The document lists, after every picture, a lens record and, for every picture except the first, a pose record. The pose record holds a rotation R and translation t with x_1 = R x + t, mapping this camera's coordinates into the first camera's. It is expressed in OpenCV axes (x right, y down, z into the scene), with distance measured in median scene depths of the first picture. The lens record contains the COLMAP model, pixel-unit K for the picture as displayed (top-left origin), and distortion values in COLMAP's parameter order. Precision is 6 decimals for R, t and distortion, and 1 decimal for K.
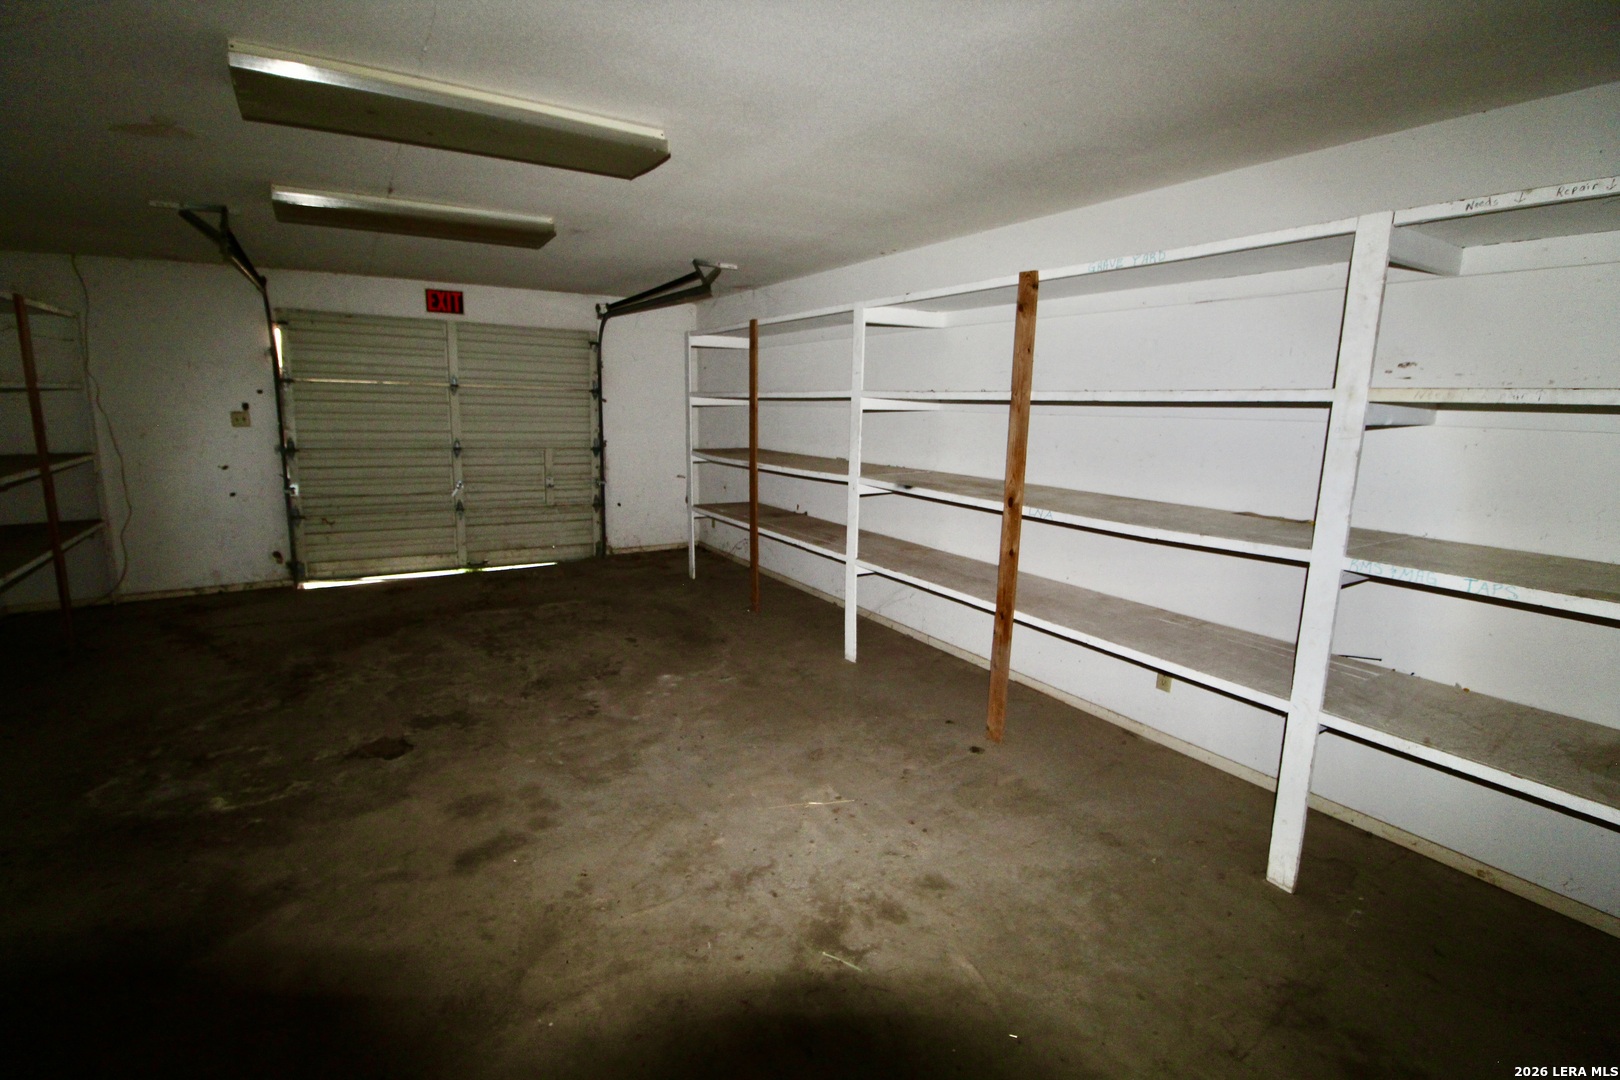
lens RADIAL K [[747.9, 0, 810.0], [0, 747.9, 540.0], [0, 0, 1]] dist [0.000149, -0.016657]
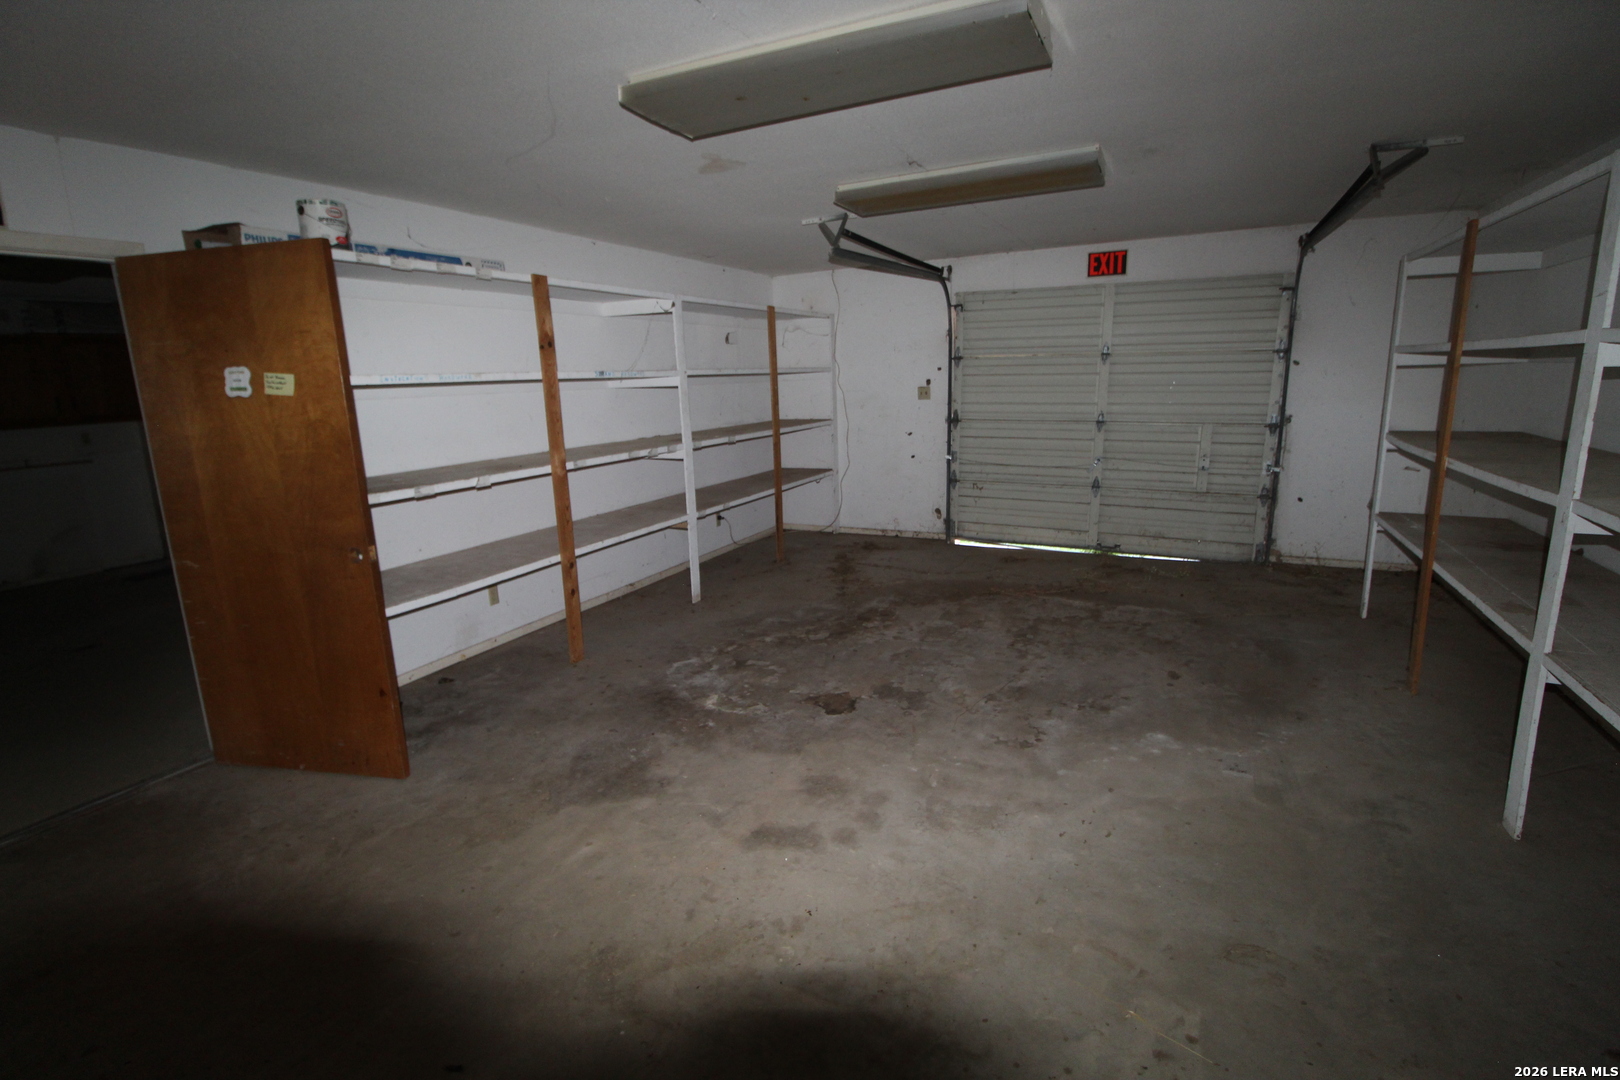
lens RADIAL K [[747.9, 0, 810.0], [0, 747.9, 540.0], [0, 0, 1]] dist [0.000149, -0.016657]
pose [[0.522133, 0.152766, -0.839071, 0.168747], [-0.116919, 0.987360, 0.107009, -0.038685], [0.844812, 0.042230, 0.533395, 0.225940]]
